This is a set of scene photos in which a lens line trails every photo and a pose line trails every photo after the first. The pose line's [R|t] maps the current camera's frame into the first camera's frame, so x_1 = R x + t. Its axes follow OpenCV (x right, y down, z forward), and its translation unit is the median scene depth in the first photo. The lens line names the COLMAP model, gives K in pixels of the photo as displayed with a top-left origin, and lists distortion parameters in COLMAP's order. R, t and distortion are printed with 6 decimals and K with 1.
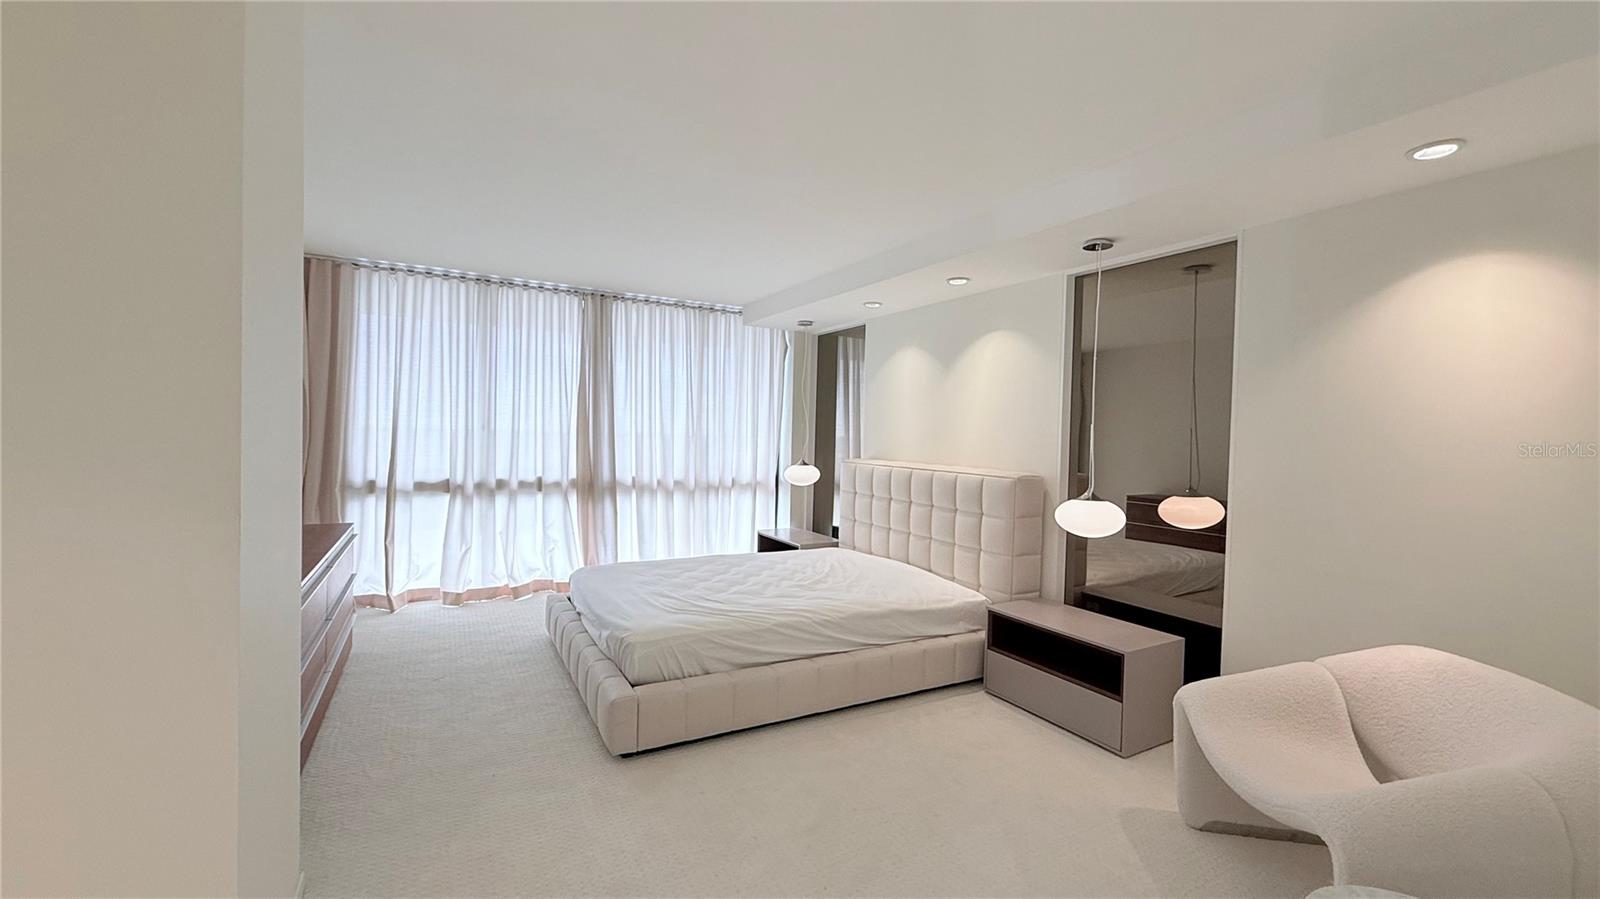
lens RADIAL K [[638.0, 0, 793.6], [0, 638.0, 448.8], [0, 0, 1]] dist [0.001229, -0.000491]
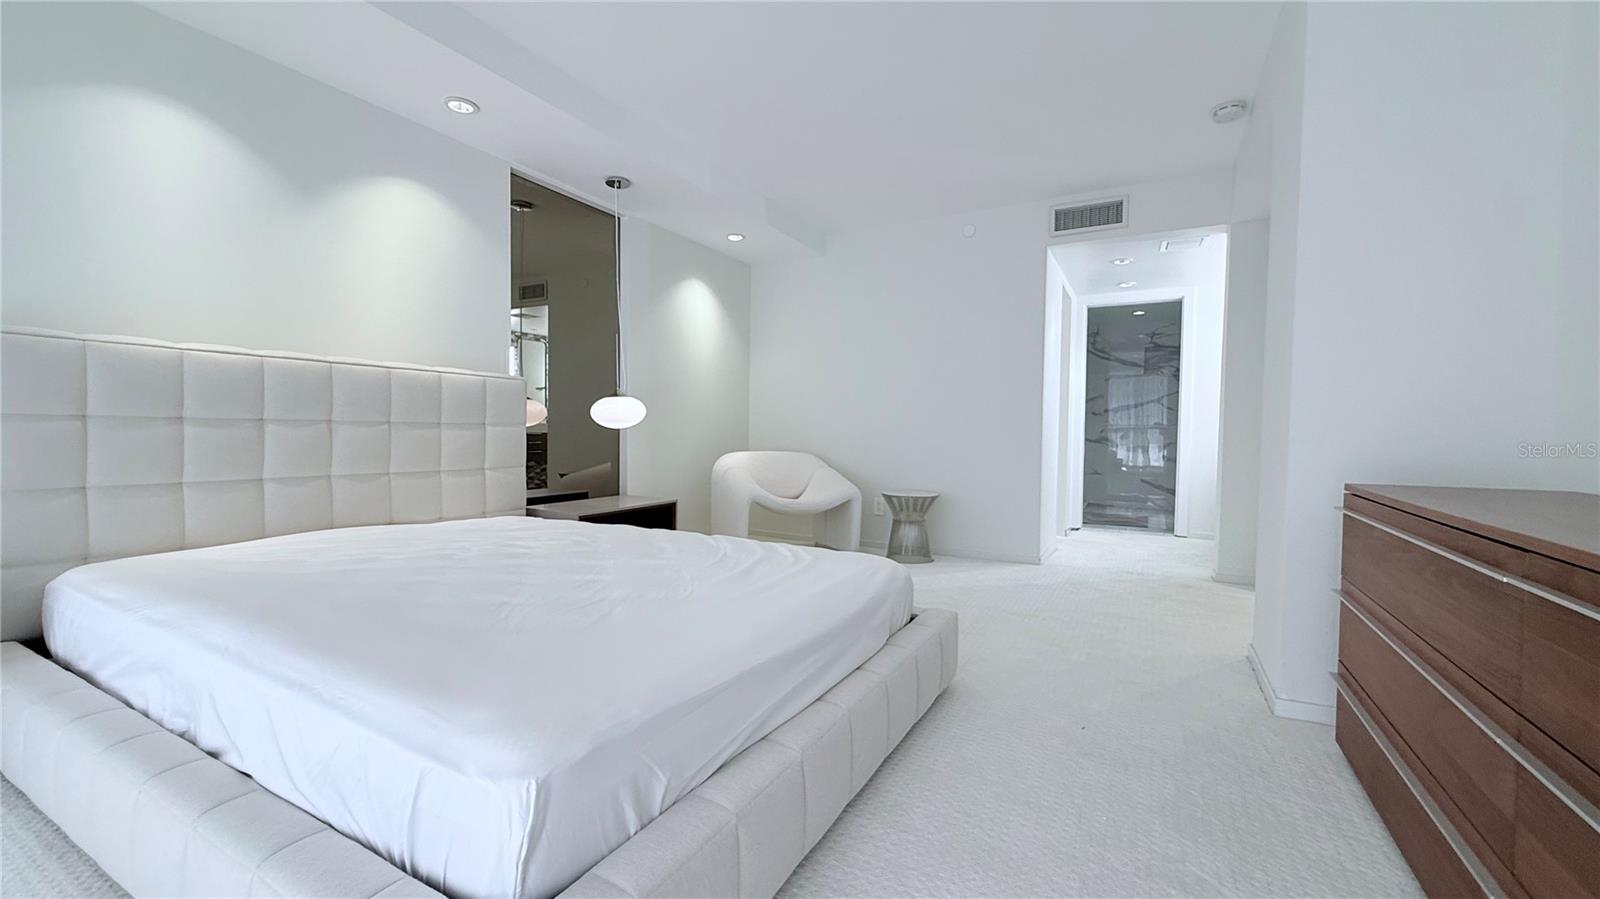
lens RADIAL K [[638.0, 0, 794.3], [0, 638.0, 446.6], [0, 0, 1]] dist [0.001229, -0.000491]
pose [[-0.525028, -0.063120, 0.848741, -0.527925], [-0.009178, 0.997608, 0.068514, 0.065219], [-0.851035, 0.028182, -0.524352, 0.968063]]
